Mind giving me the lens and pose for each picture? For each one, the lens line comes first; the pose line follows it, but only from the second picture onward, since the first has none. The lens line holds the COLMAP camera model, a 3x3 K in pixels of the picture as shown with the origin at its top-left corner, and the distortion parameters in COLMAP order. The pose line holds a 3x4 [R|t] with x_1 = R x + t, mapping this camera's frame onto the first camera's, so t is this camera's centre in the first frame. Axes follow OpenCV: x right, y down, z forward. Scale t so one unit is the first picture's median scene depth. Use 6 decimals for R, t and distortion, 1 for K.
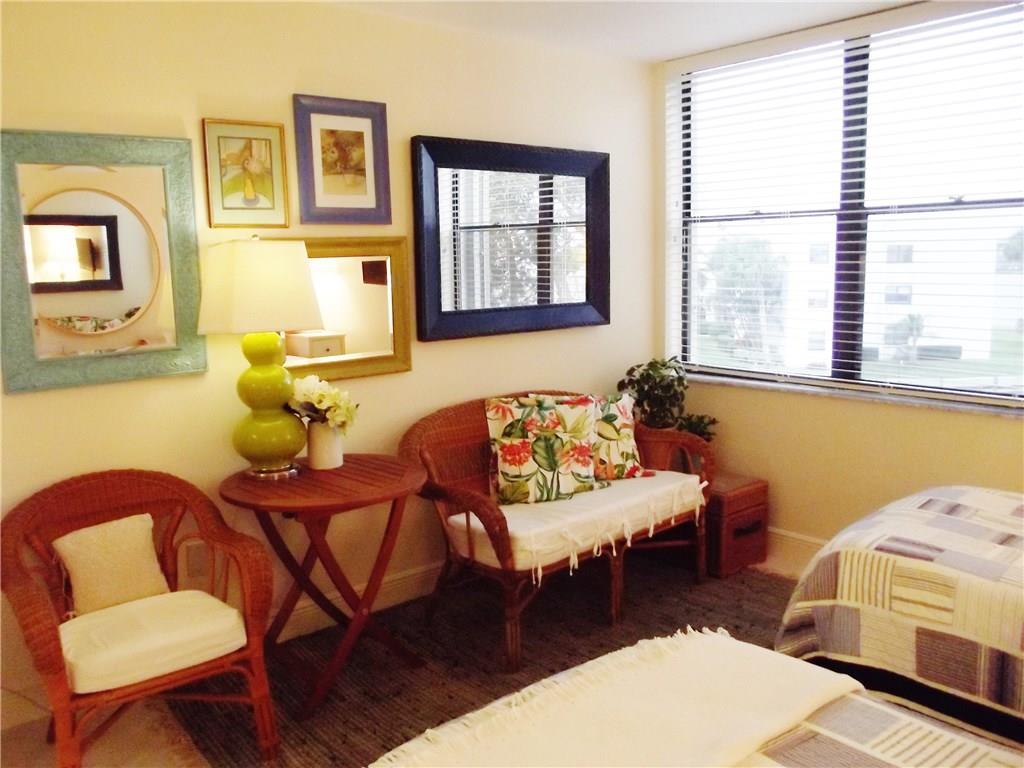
lens RADIAL K [[851.1, 0, 512.0], [0, 851.1, 384.0], [0, 0, 1]] dist [-0.066507, 0.033582]
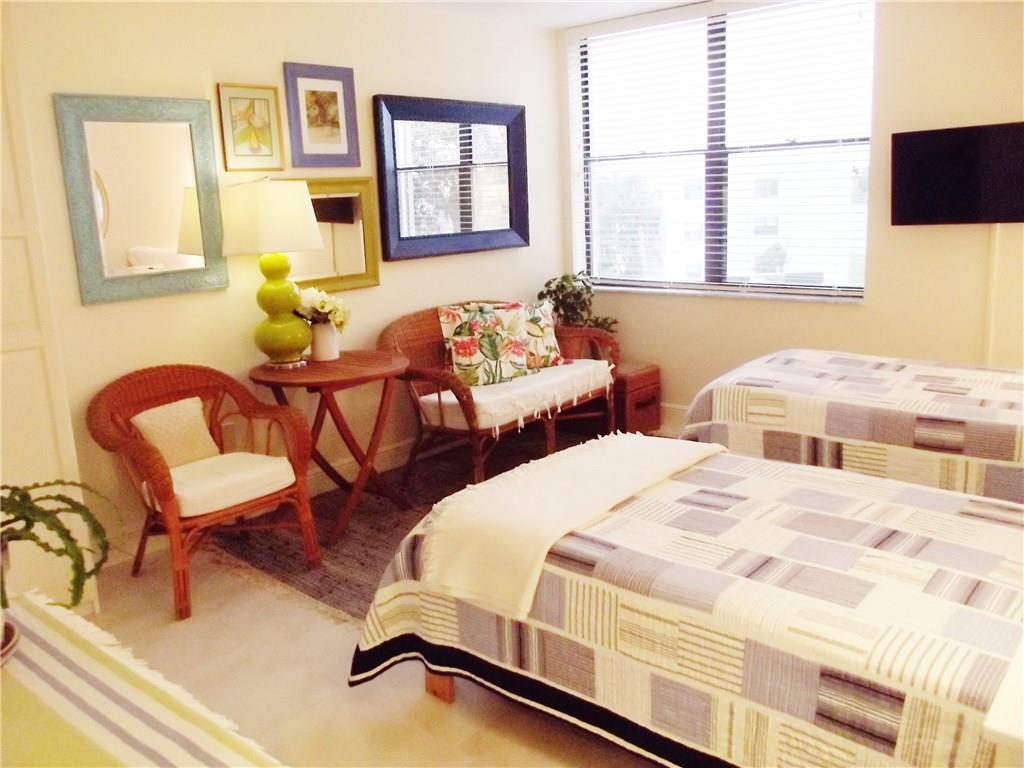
lens RADIAL K [[871.6, 0, 527.6], [0, 871.6, 382.8], [0, 0, 1]] dist [-0.087173, 0.113181]
pose [[0.986755, -0.051288, 0.153898, -0.113863], [0.041923, 0.997101, 0.063496, 0.058097], [-0.156708, -0.056203, 0.986045, -0.311058]]
